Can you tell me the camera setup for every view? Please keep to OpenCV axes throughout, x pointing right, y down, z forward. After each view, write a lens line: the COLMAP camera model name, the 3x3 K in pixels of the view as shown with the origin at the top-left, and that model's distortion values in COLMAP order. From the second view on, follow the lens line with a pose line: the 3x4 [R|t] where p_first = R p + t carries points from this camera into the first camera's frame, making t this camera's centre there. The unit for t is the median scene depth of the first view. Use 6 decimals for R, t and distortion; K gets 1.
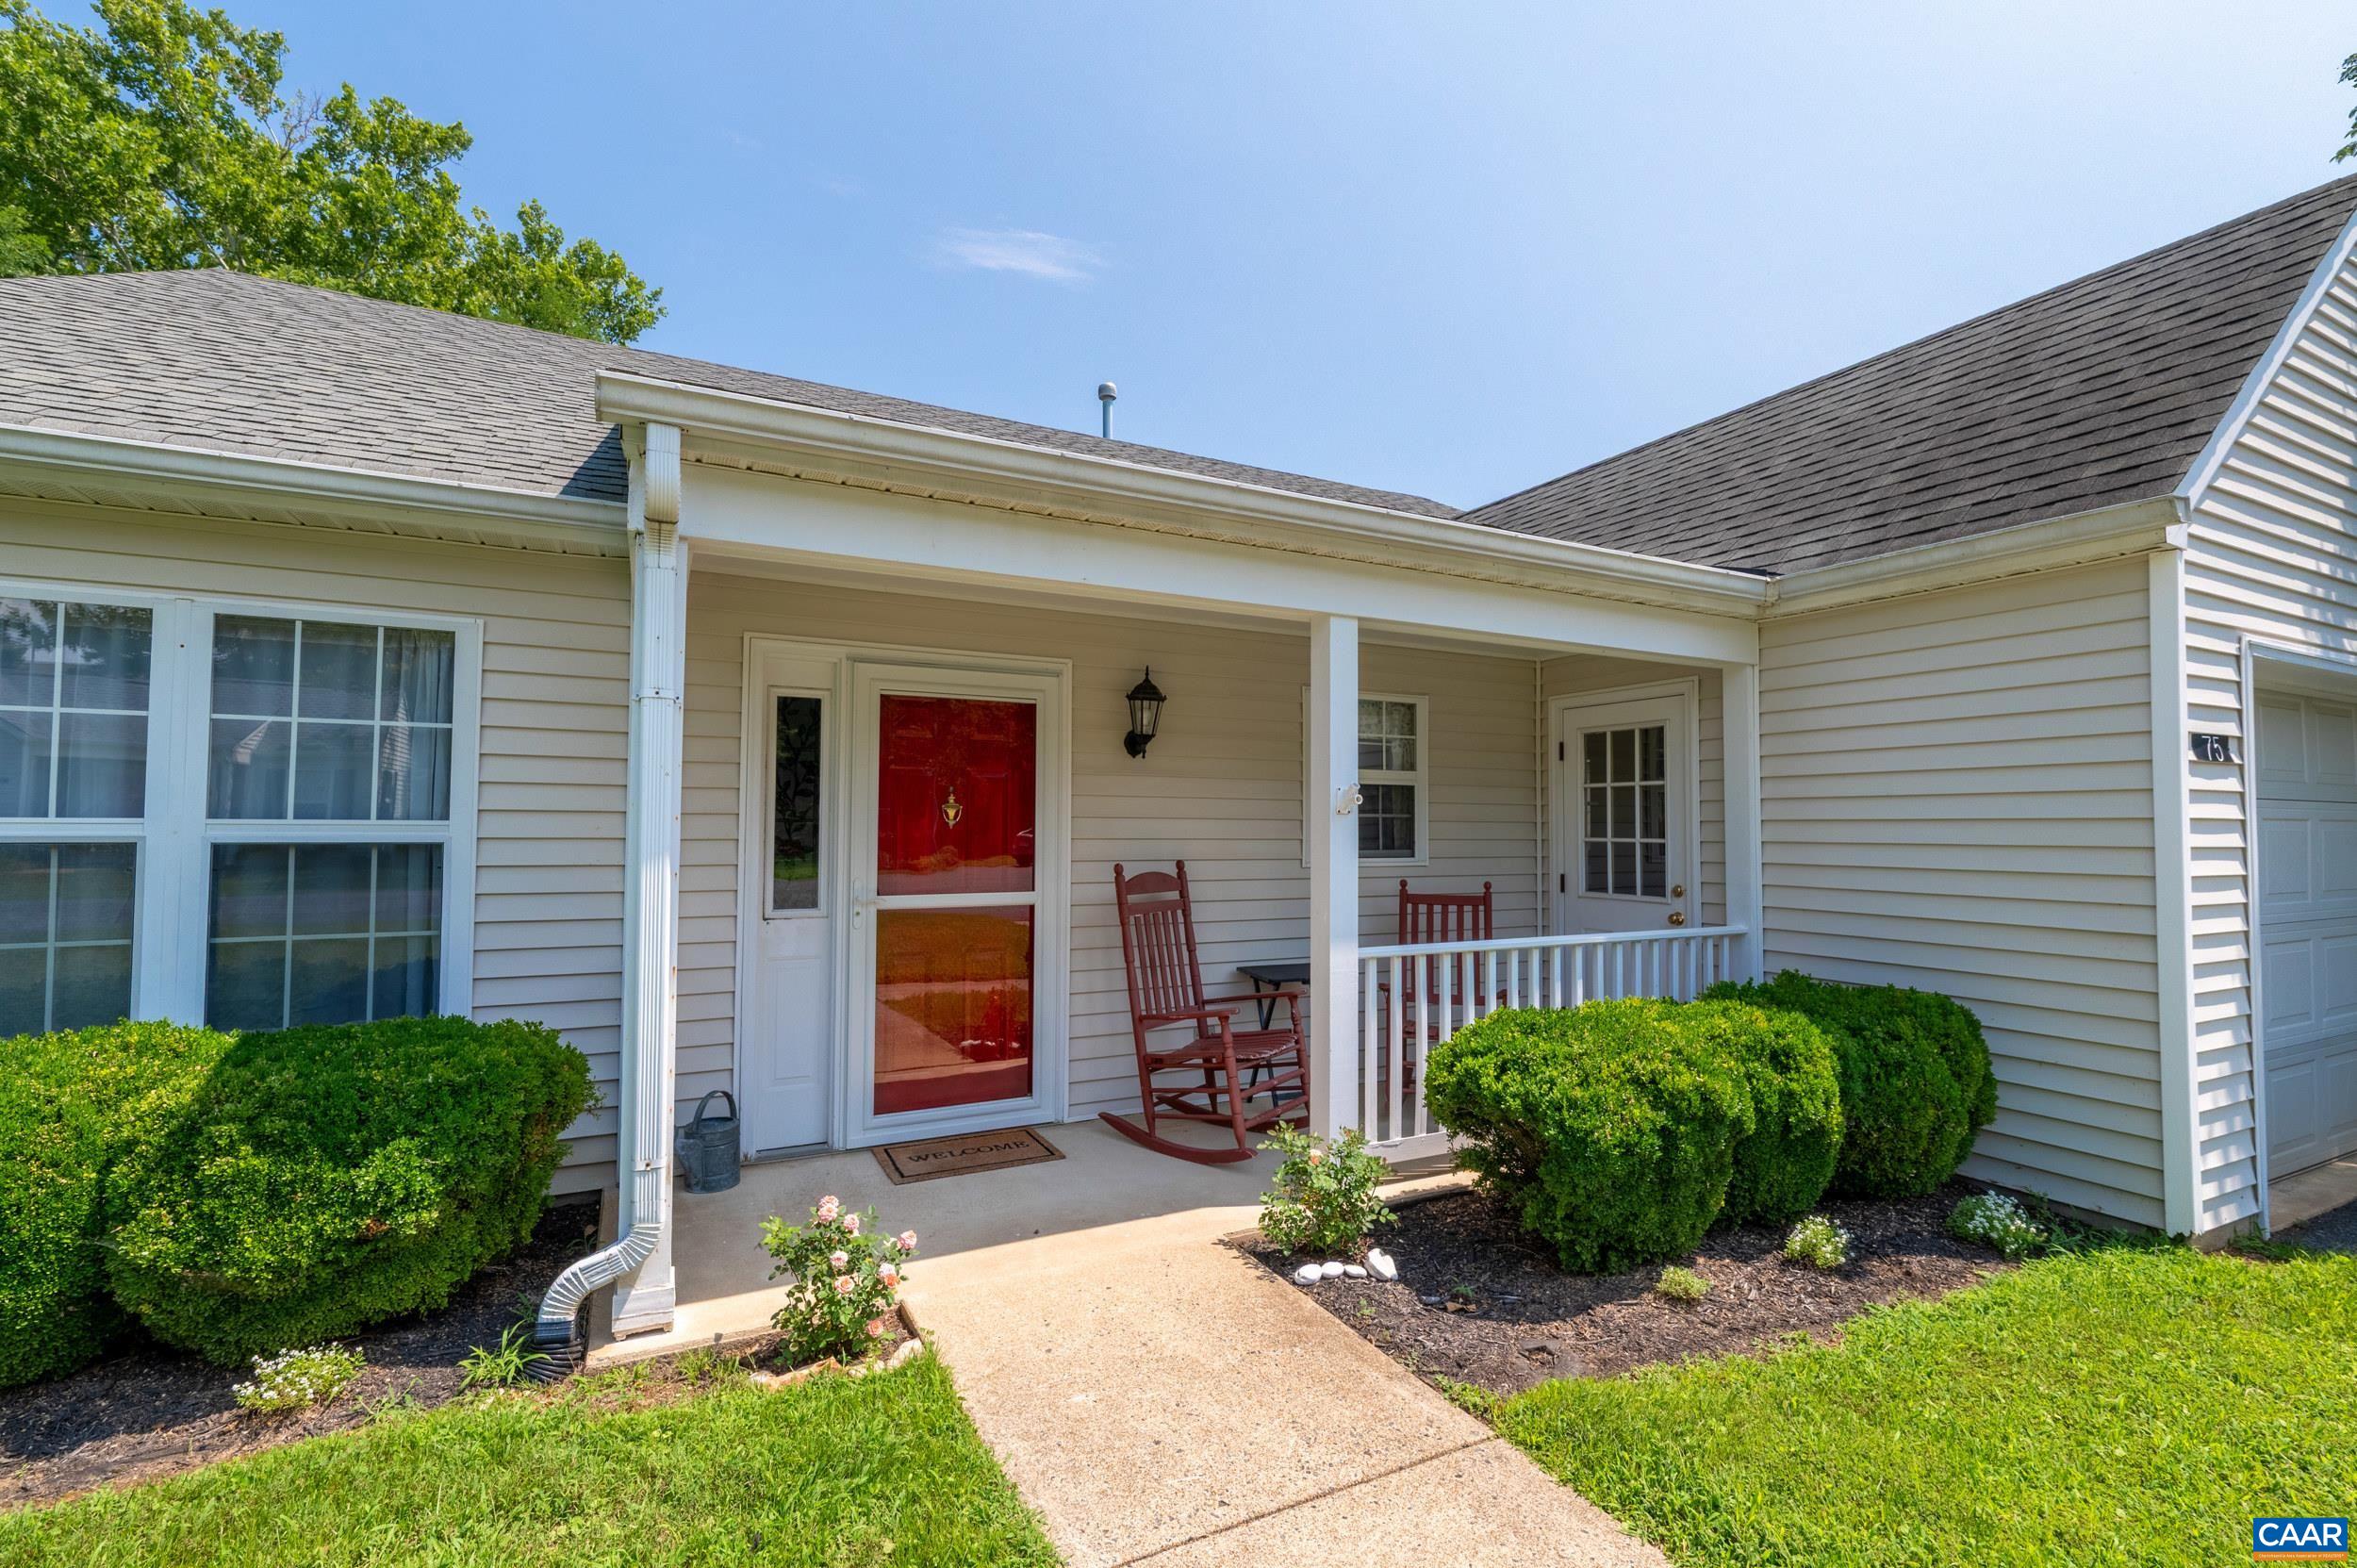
lens RADIAL K [[1033.0, 0, 1175.3], [0, 1033.0, 790.7], [0, 0, 1]] dist [0.000550, 0.000379]
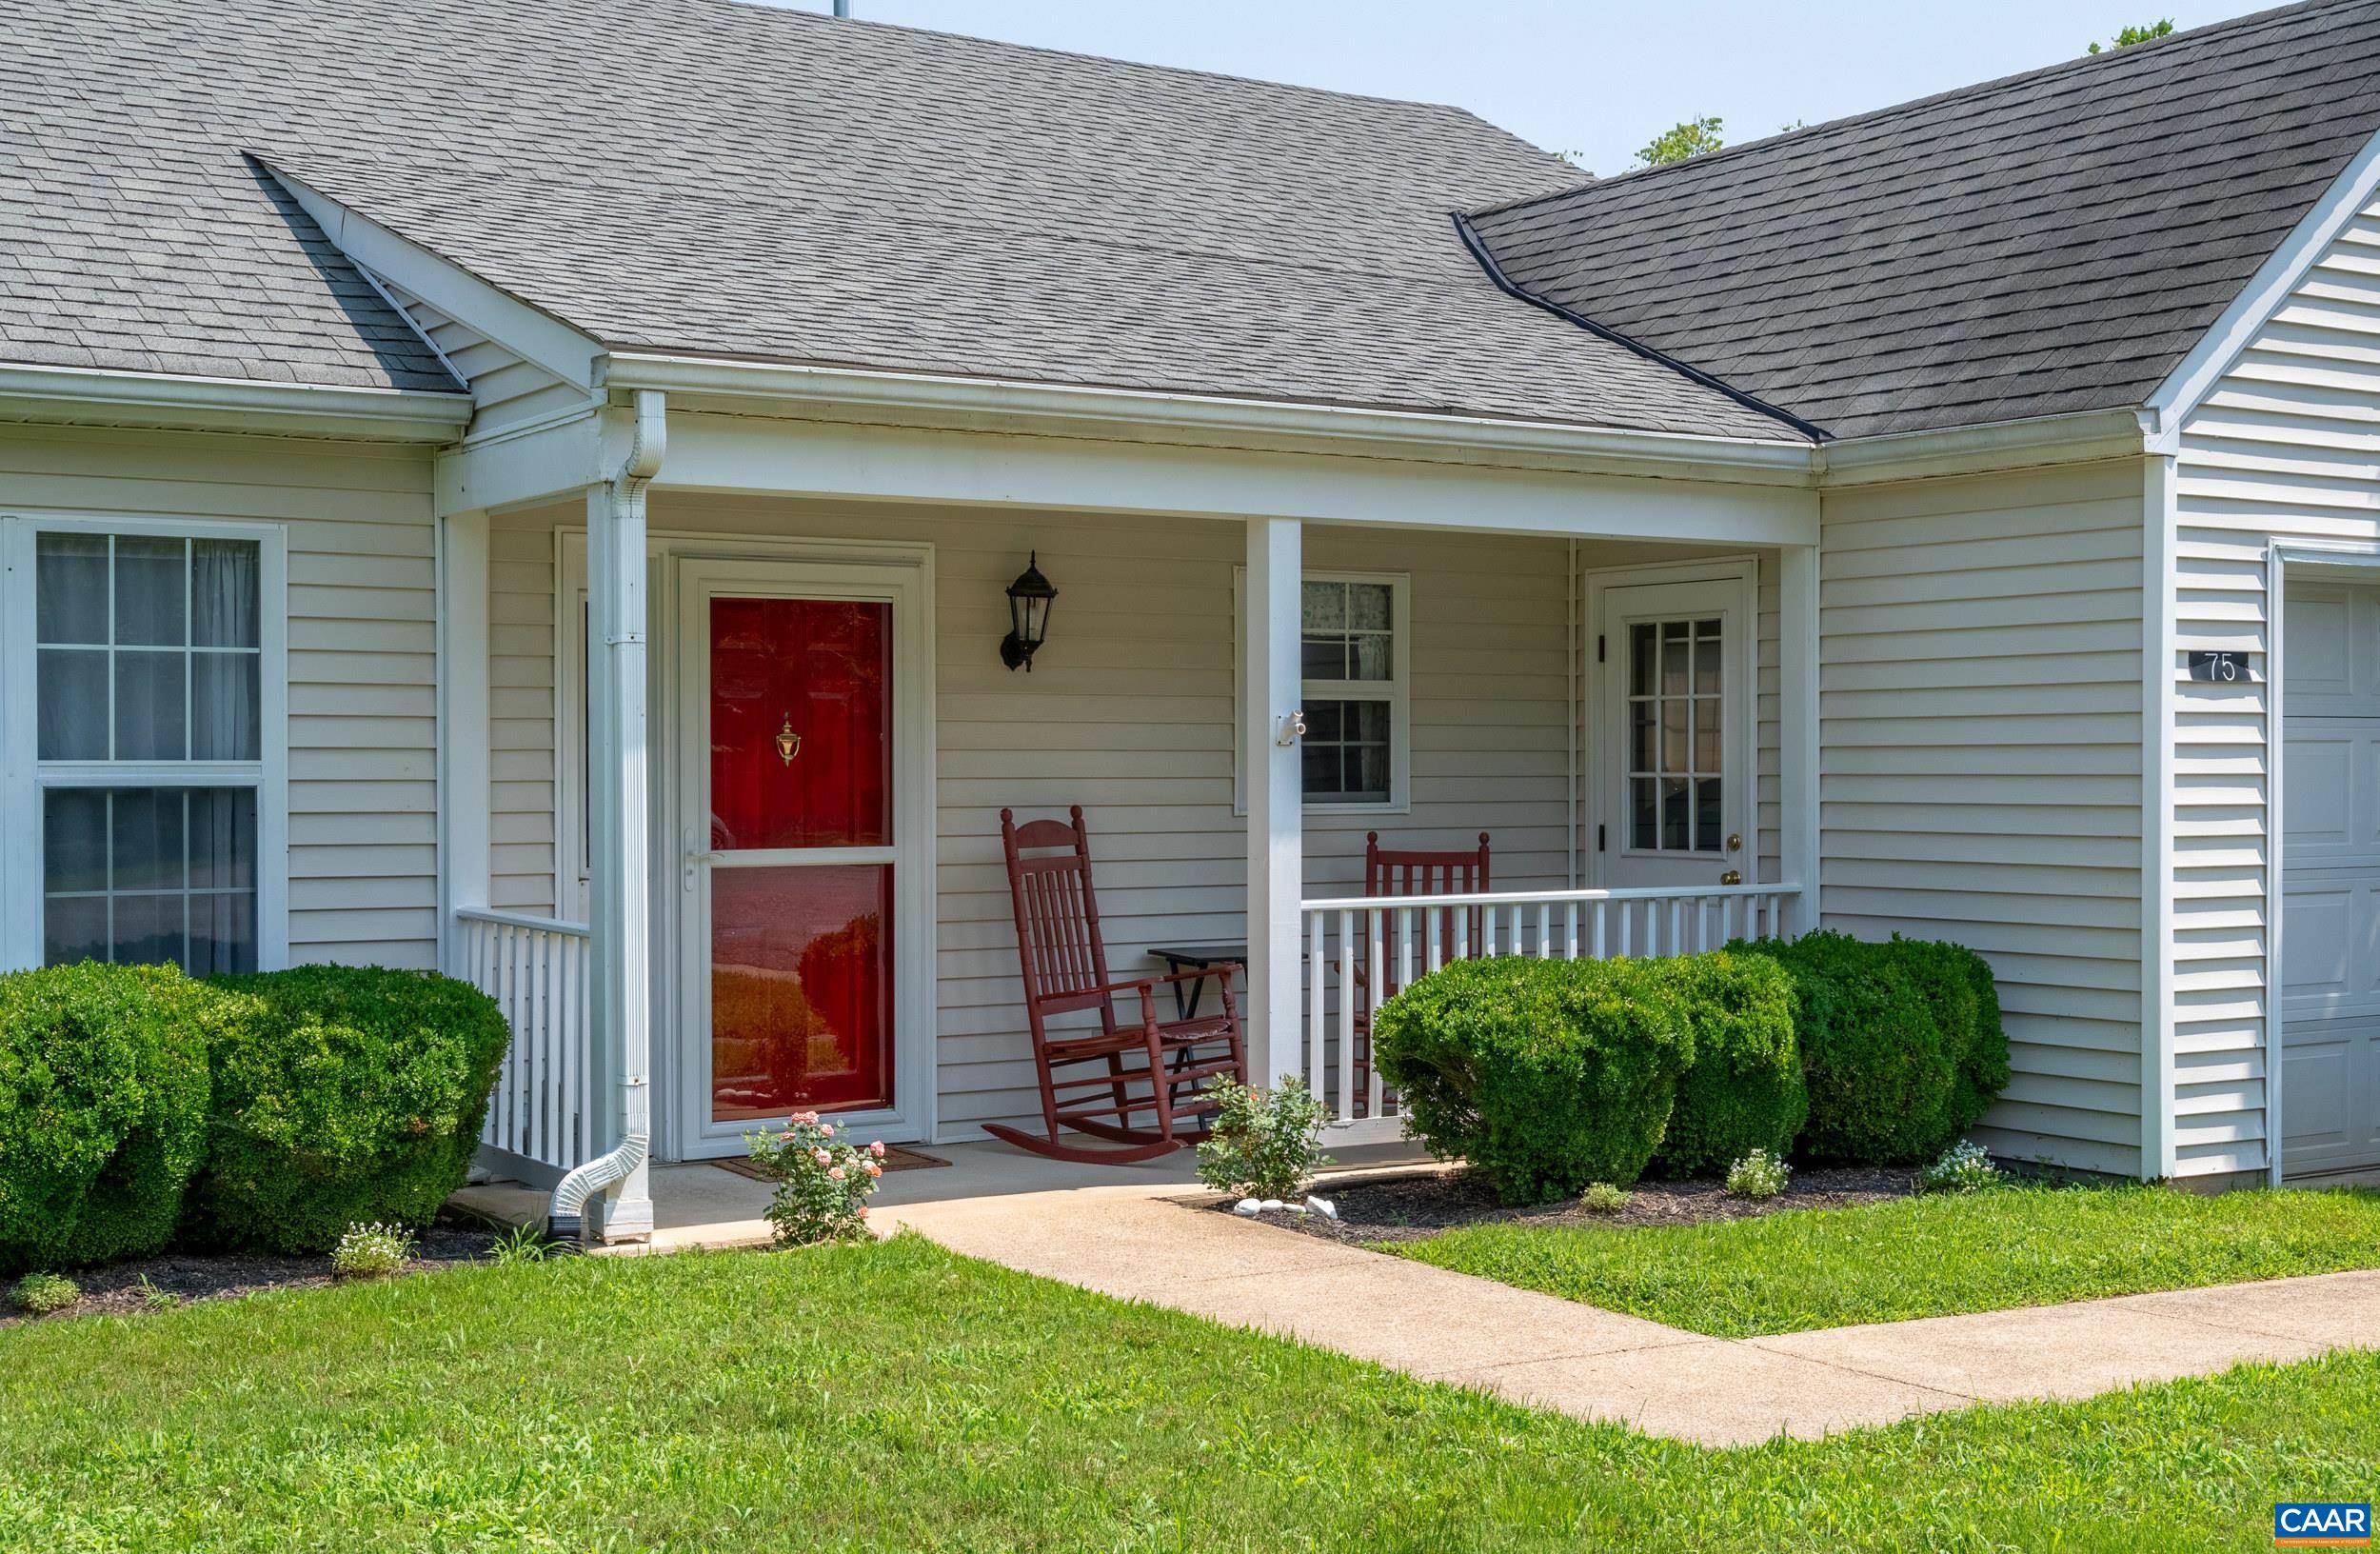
lens RADIAL K [[2894.4, 0, 1136.3], [0, 2894.4, 792.0], [0, 0, 1]] dist [0.001103, 0.016791]
pose [[0.995327, -0.008620, 0.096181, -0.203011], [0.004252, 0.998954, 0.045530, -0.051141], [-0.096473, -0.044908, 0.994322, -1.460488]]
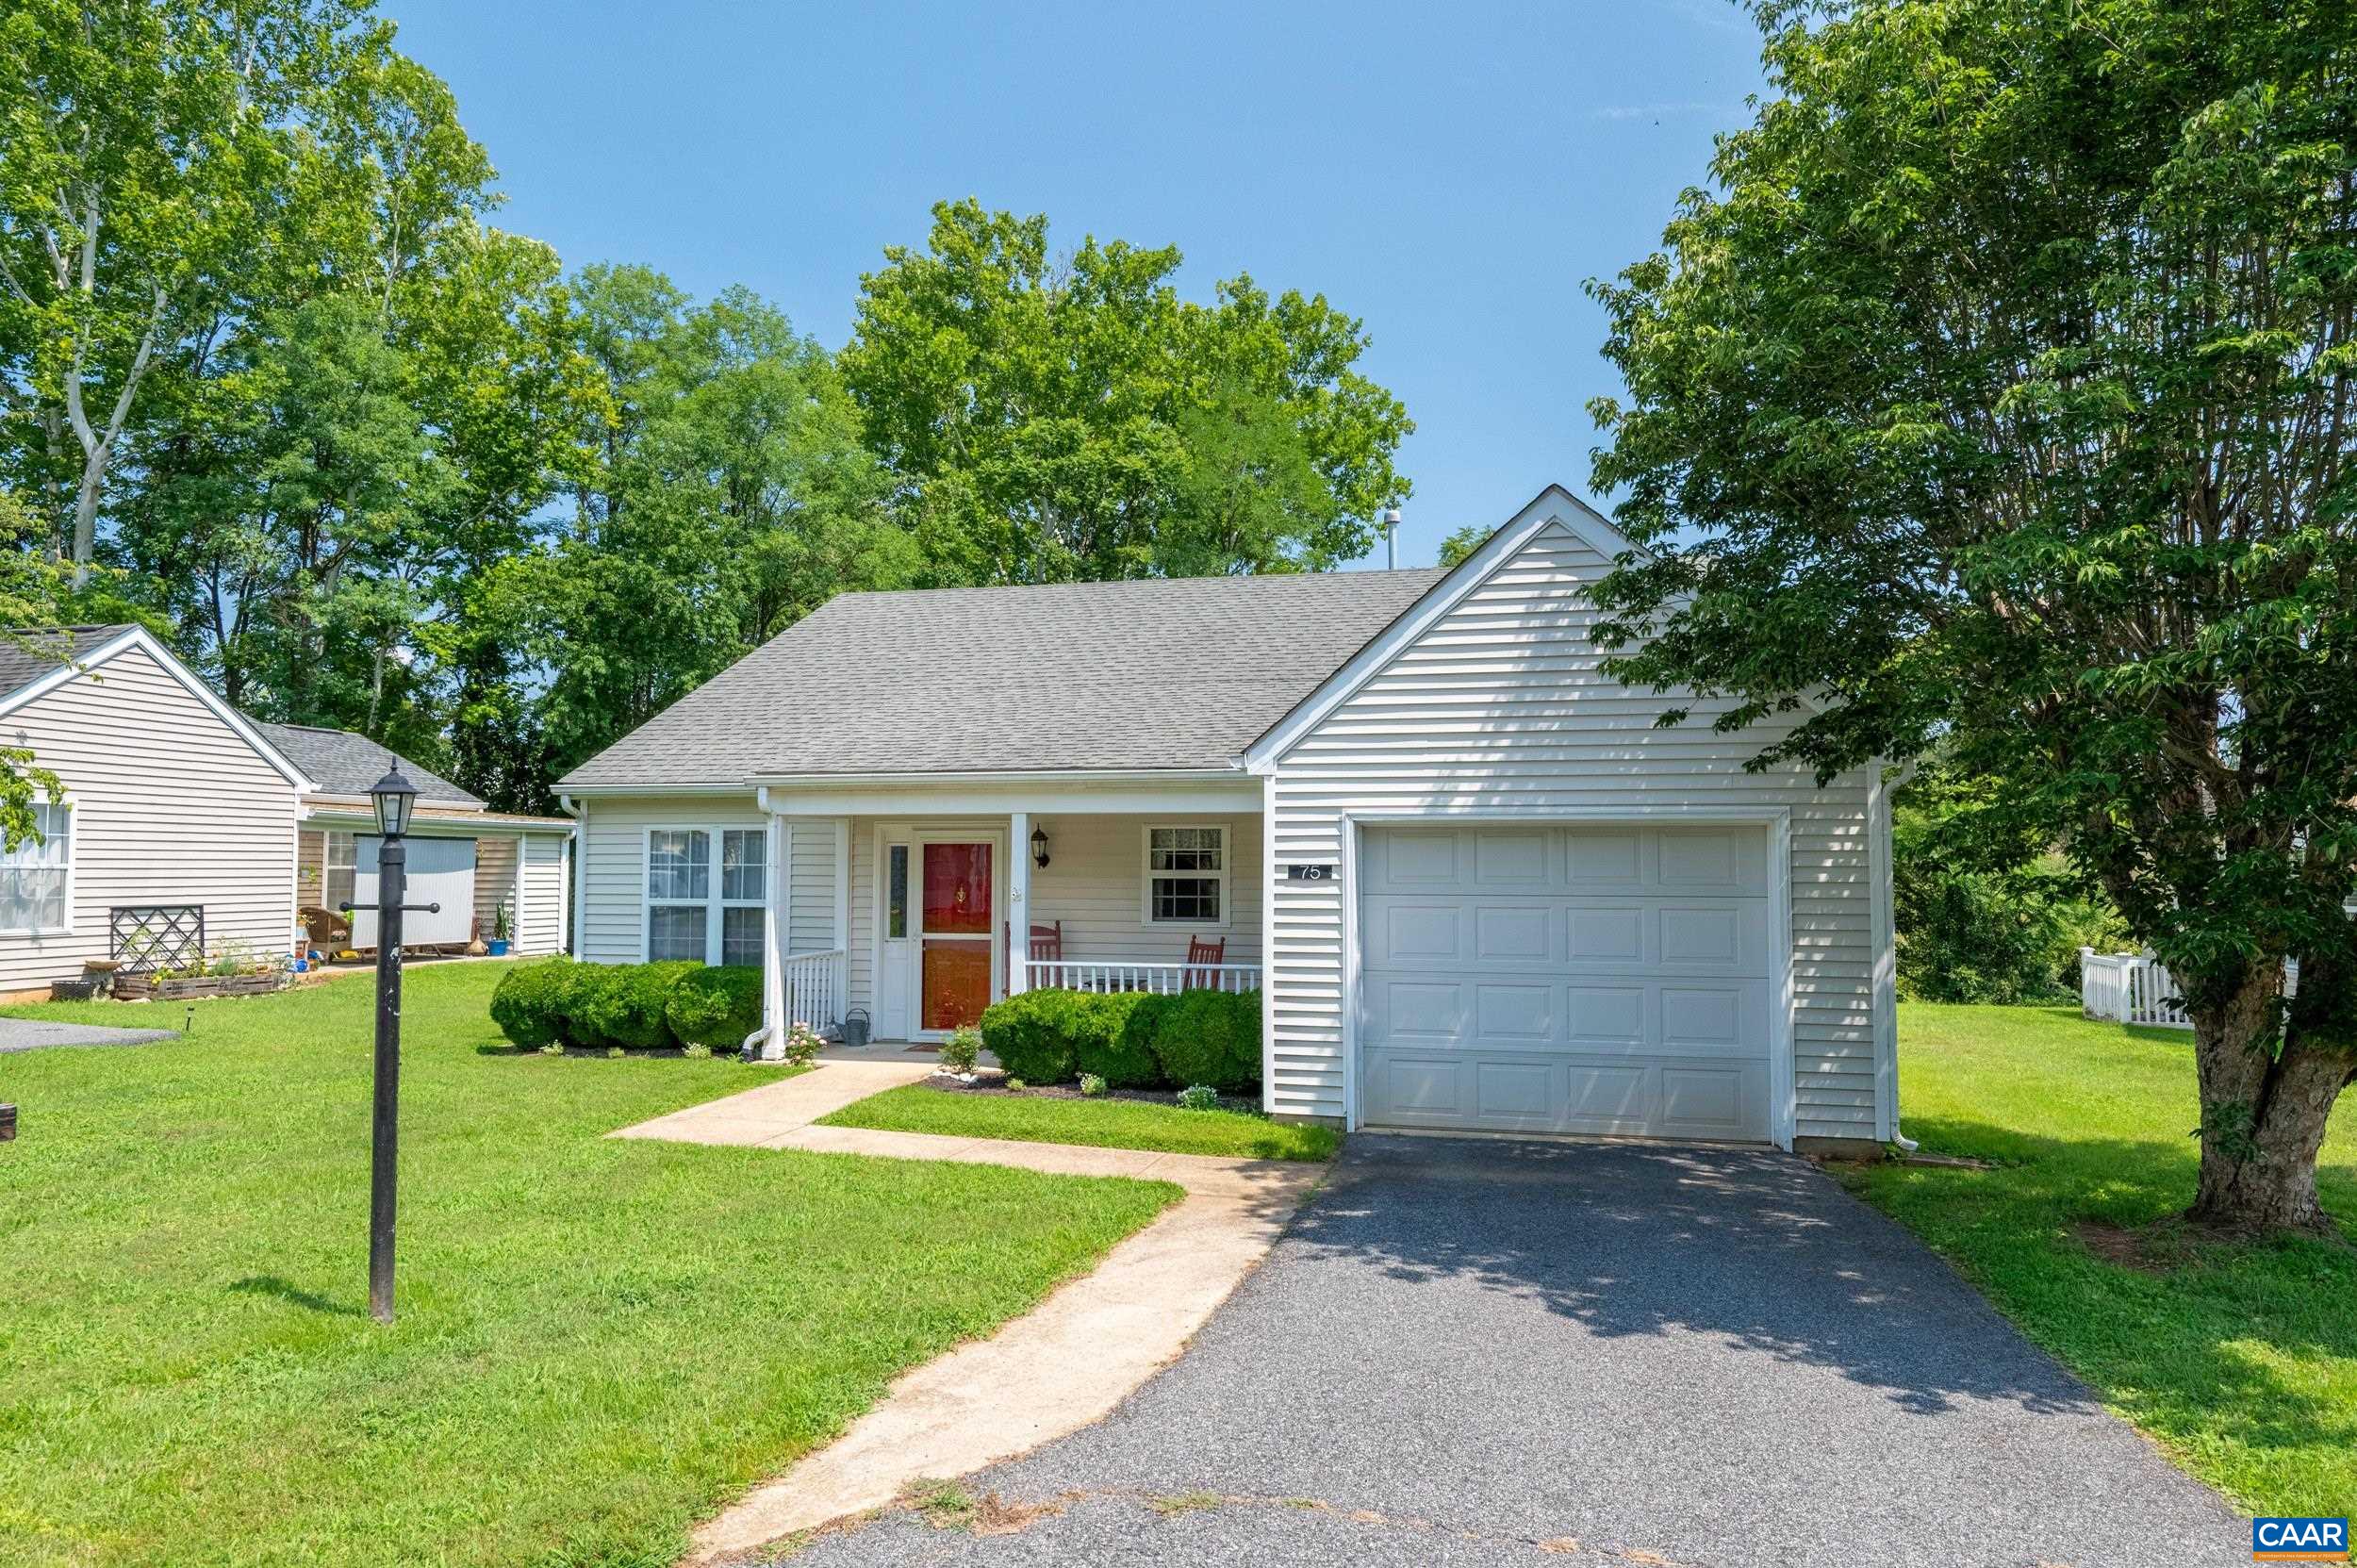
lens RADIAL K [[1435.2, 0, 1195.4], [0, 1435.2, 788.7], [0, 0, 1]] dist [0.002180, 0.000451]
pose [[0.763781, -0.038944, -0.644300, 2.559837], [0.022922, 0.999185, -0.033221, -0.112168], [0.645068, 0.010605, 0.764051, -1.188056]]
